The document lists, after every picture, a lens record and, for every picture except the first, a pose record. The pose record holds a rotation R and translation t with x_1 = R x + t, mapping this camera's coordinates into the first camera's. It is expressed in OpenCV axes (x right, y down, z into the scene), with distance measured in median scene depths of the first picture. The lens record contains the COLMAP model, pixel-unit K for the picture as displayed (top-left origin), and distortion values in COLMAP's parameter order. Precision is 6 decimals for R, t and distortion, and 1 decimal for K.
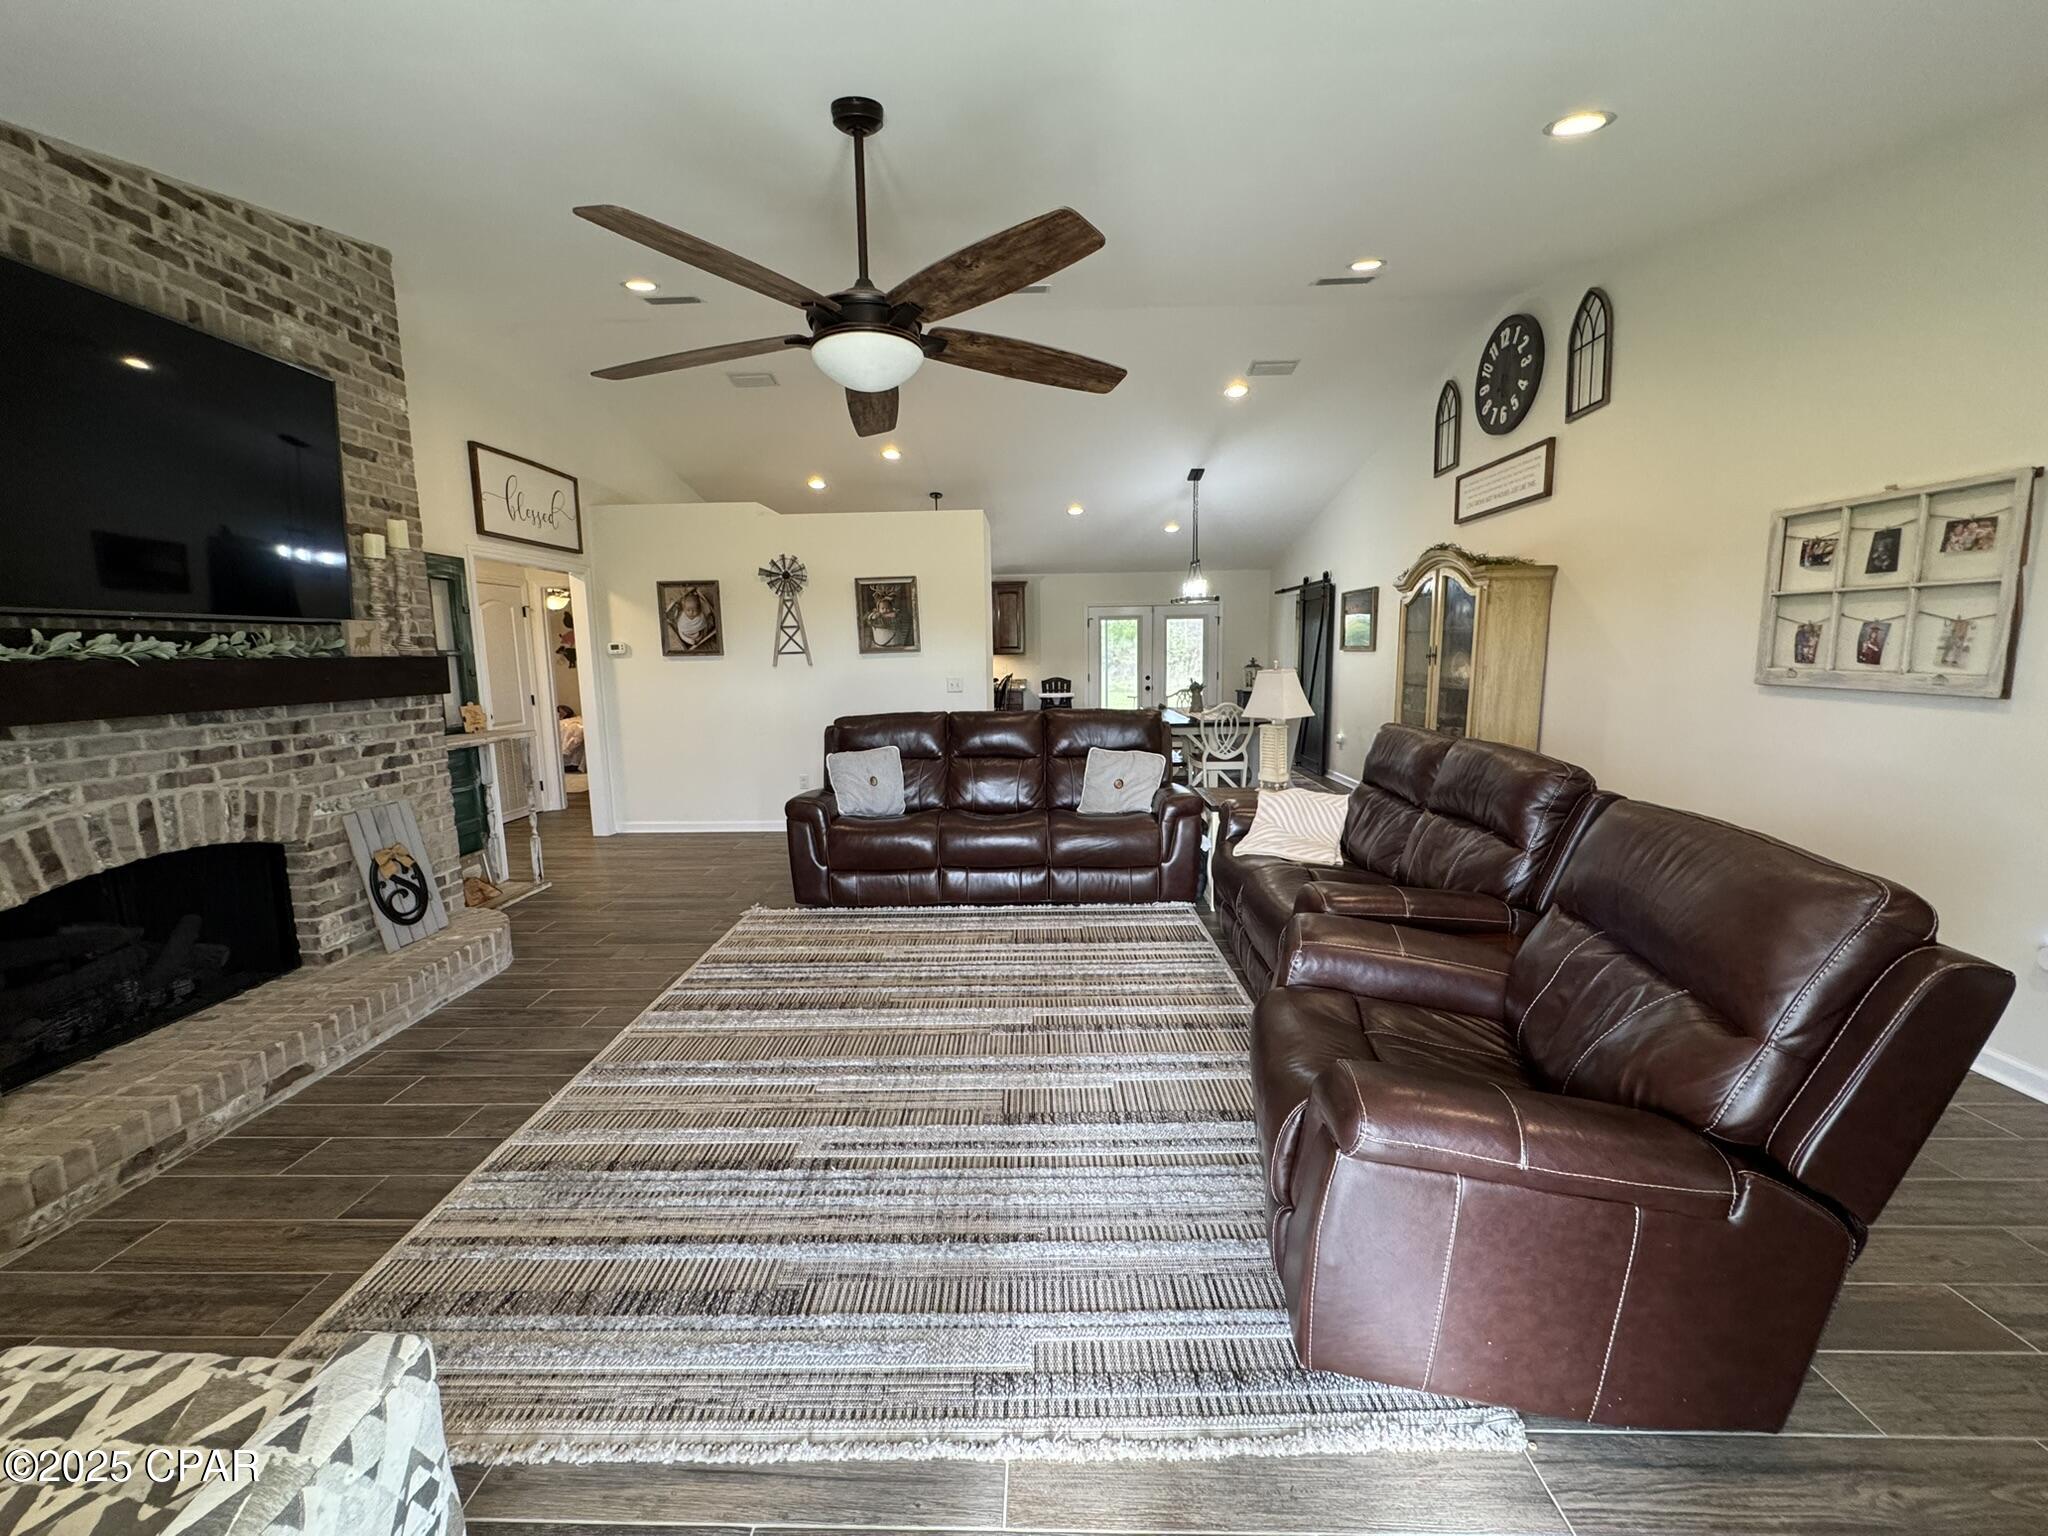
lens RADIAL K [[816.1, 0, 1023.0], [0, 816.1, 767.3], [0, 0, 1]] dist [-0.003125, 0.000618]
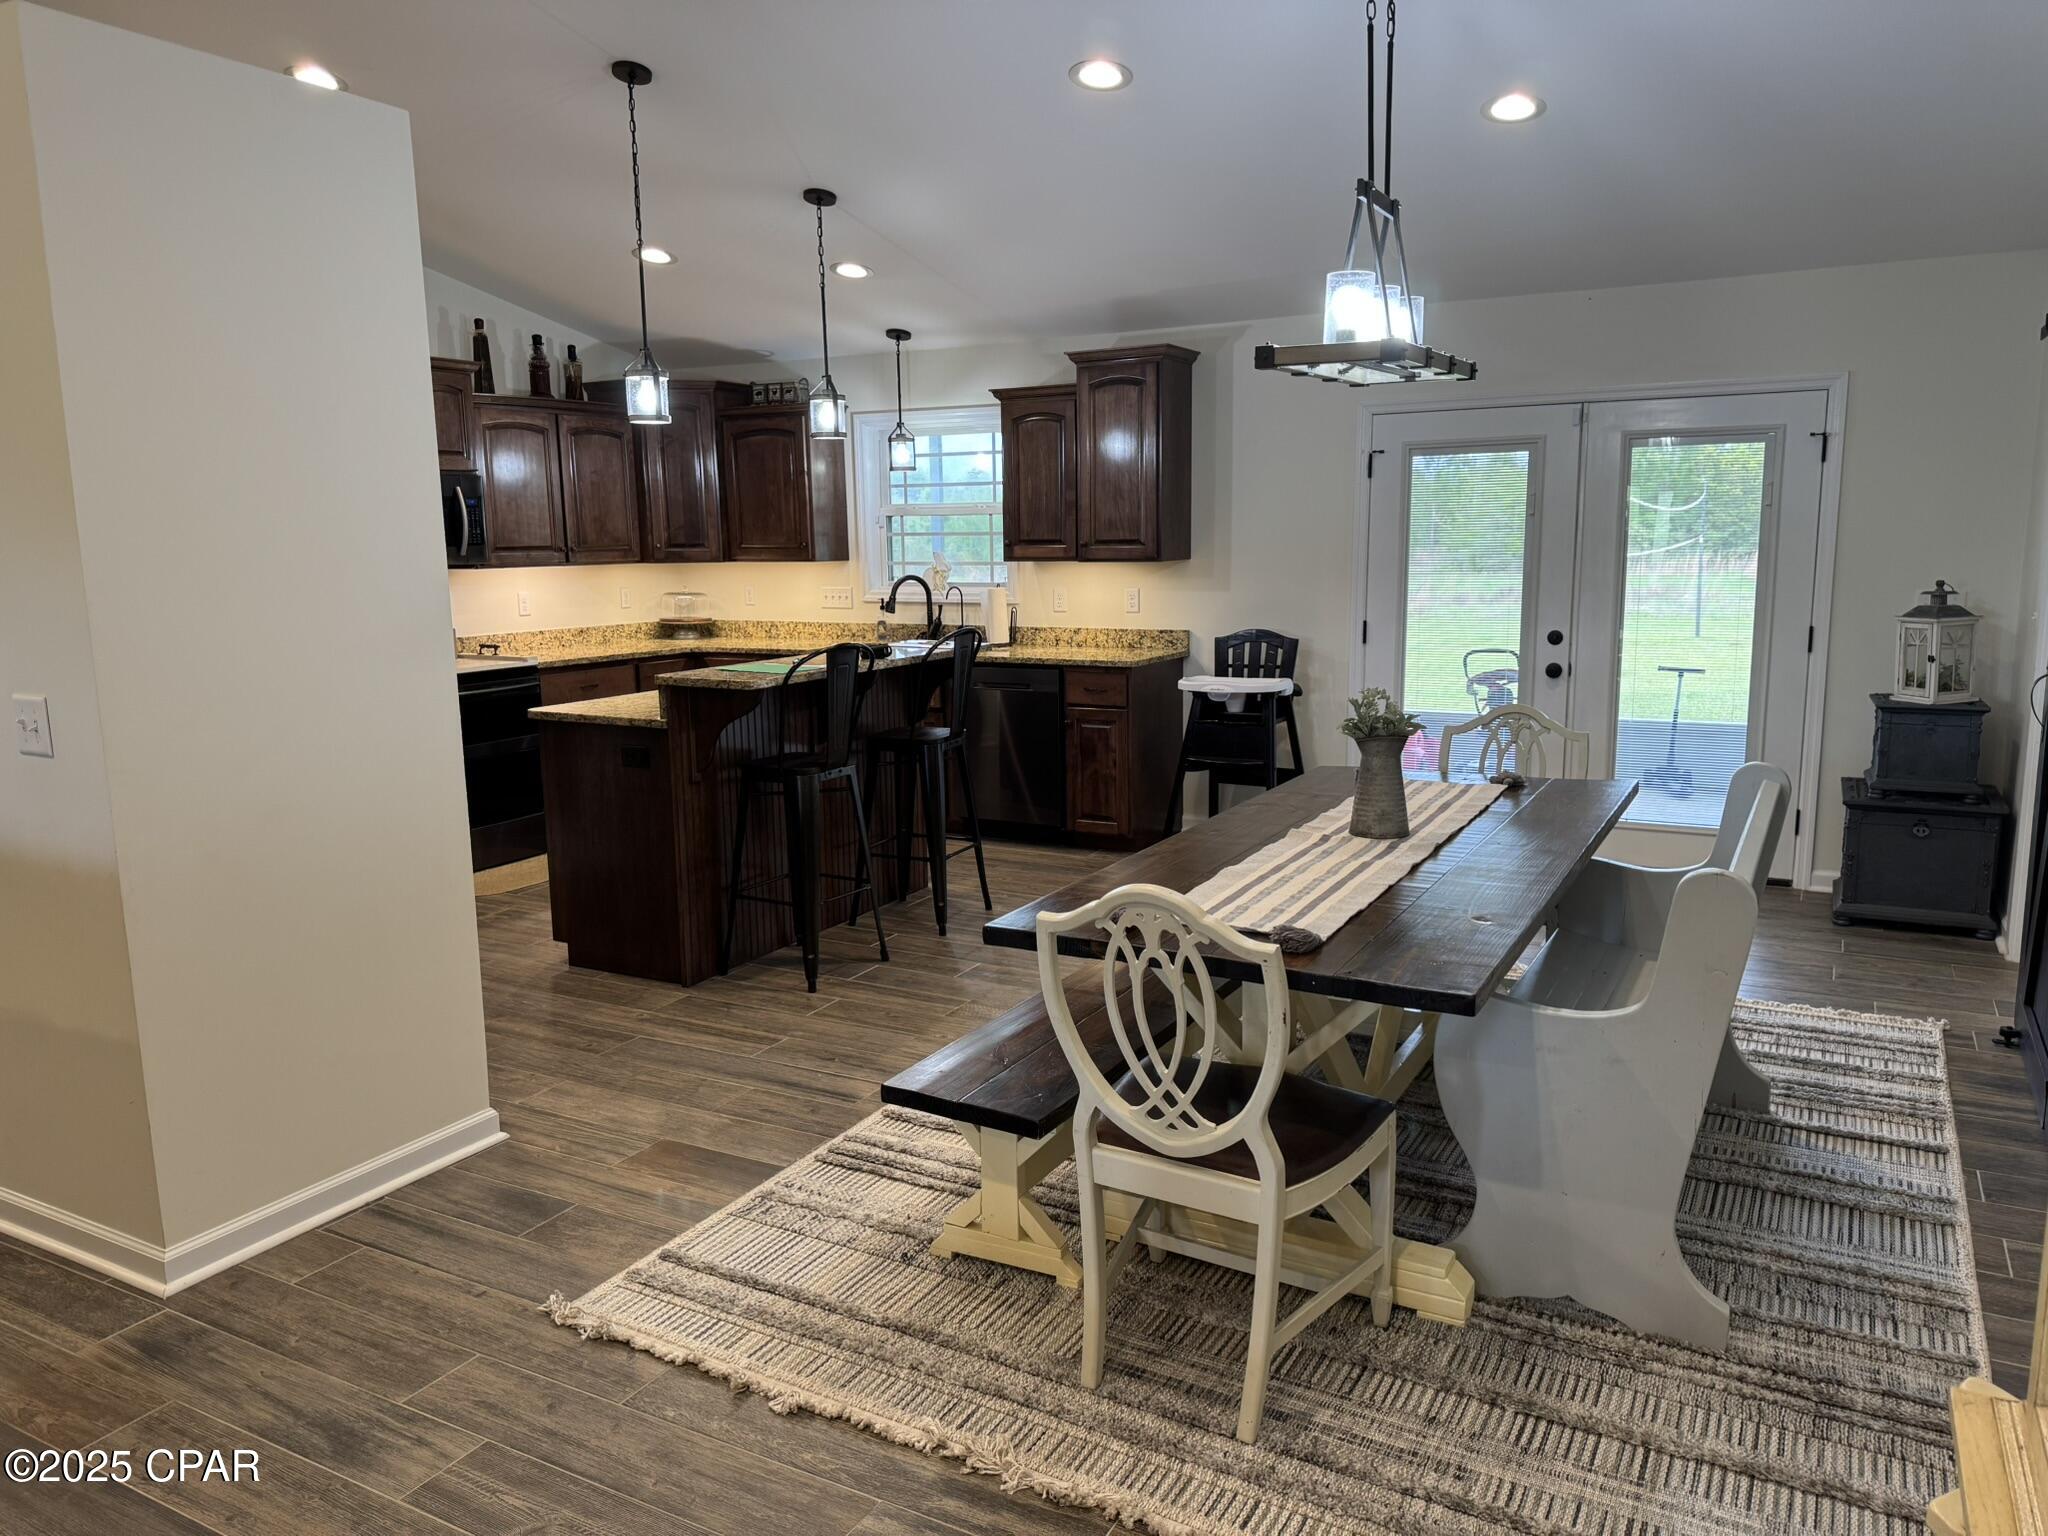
lens RADIAL K [[1427.5, 0, 1033.2], [0, 1427.5, 764.0], [0, 0, 1]] dist [0.184747, -0.405665]
pose [[0.890340, 0.076589, -0.448808, 0.812384], [-0.064196, 0.997020, 0.042789, -0.260587], [0.450748, -0.009285, 0.892603, 1.480068]]
